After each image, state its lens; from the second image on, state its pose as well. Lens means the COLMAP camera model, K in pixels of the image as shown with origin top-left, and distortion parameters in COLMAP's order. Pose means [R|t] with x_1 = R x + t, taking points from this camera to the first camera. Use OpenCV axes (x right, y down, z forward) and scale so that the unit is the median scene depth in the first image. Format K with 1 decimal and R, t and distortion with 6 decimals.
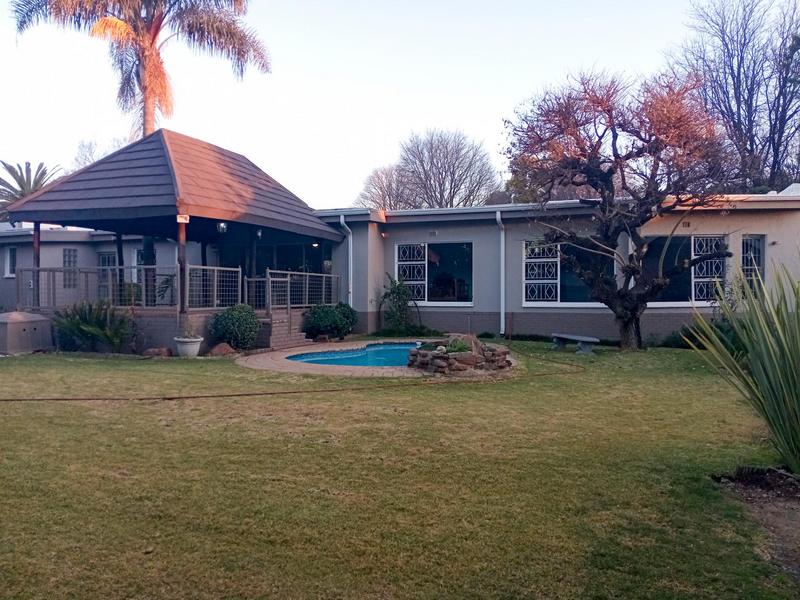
lens RADIAL K [[623.0, 0, 398.5], [0, 623.0, 293.2], [0, 0, 1]] dist [0.067219, -0.137640]
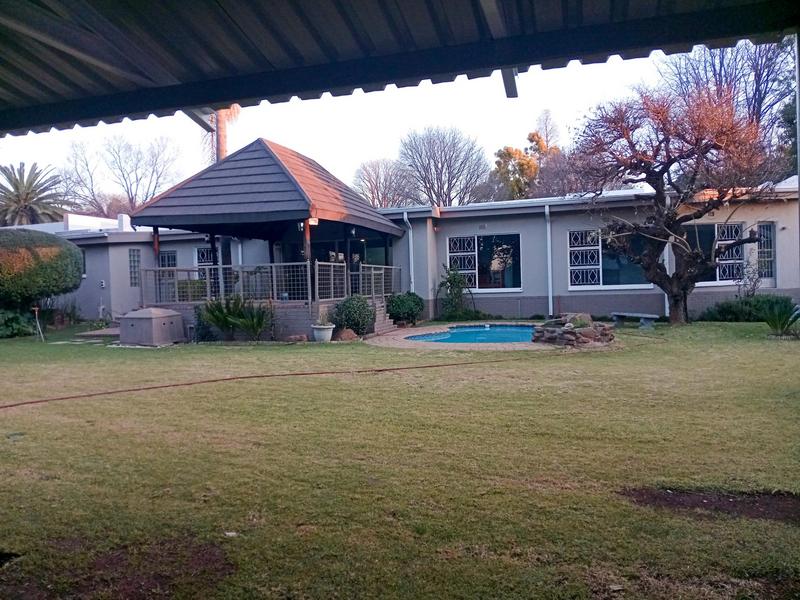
lens RADIAL K [[623.0, 0, 399.6], [0, 623.0, 289.3], [0, 0, 1]] dist [0.067219, -0.137640]
pose [[0.997270, -0.030444, 0.067276, -0.182162], [0.029785, 0.999498, 0.010781, -0.001574], [-0.067571, -0.008748, 0.997676, -0.098687]]
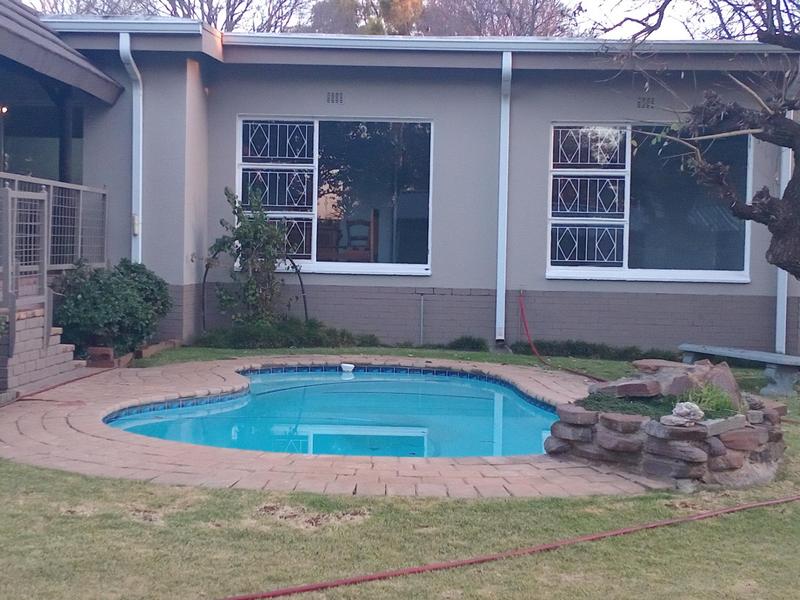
lens RADIAL K [[1239.7, 0, 399.8], [0, 1239.7, 313.9], [0, 0, 1]] dist [0.122202, 0.000000]
pose [[0.955208, 0.006444, 0.295865, -0.159177], [-0.024514, 0.998050, 0.057408, -0.000627], [-0.294918, -0.062089, 0.953503, 0.206519]]
